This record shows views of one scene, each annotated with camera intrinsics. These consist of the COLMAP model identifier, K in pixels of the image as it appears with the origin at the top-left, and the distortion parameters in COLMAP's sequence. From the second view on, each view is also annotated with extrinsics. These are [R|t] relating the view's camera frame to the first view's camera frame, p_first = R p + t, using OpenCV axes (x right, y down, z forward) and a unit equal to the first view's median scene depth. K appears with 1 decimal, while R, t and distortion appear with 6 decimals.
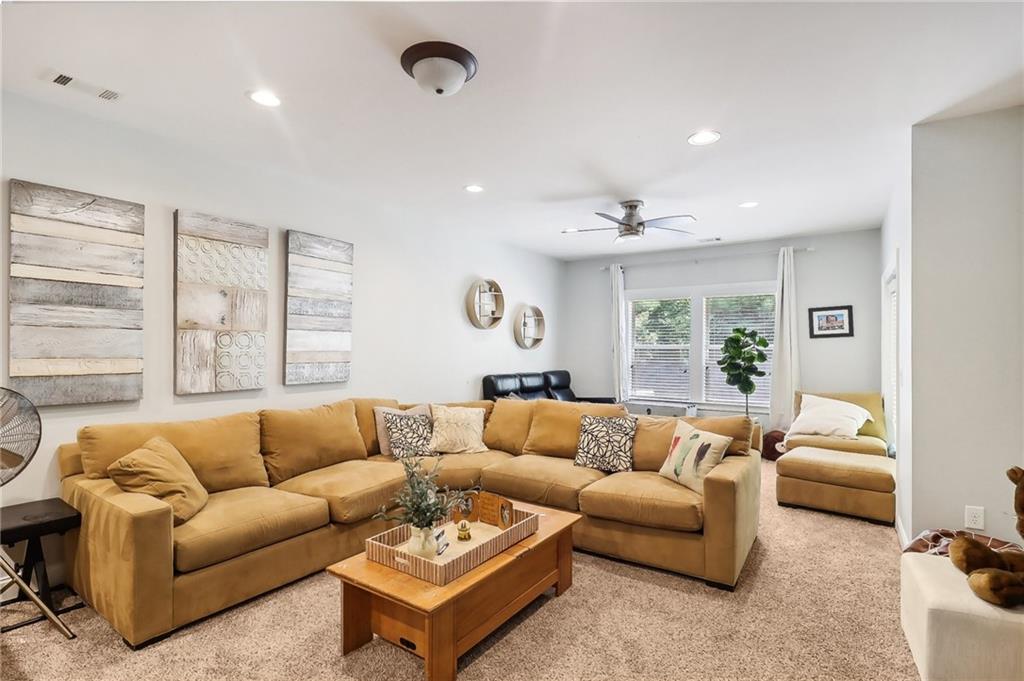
lens RADIAL K [[491.7, 0, 507.7], [0, 491.7, 348.1], [0, 0, 1]] dist [-0.008473, -0.004615]
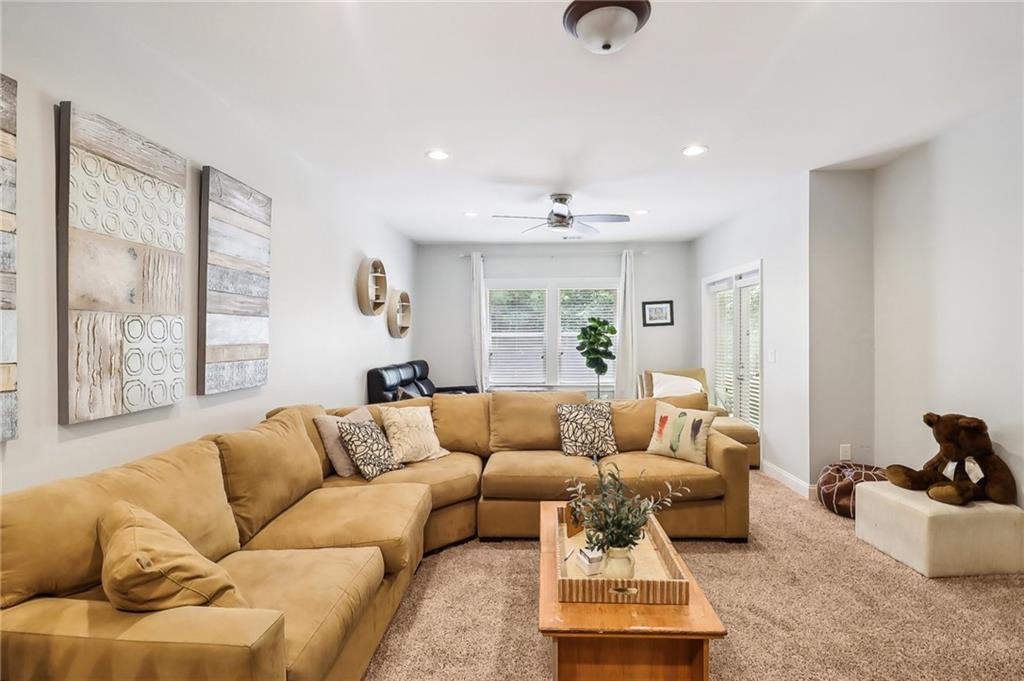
lens RADIAL K [[491.7, 0, 512.1], [0, 491.7, 331.2], [0, 0, 1]] dist [-0.008473, -0.004615]
pose [[0.850235, -0.003929, 0.526389, -0.445811], [0.008559, 0.999943, -0.006361, -0.005064], [-0.526334, 0.009914, 0.850220, 0.204898]]
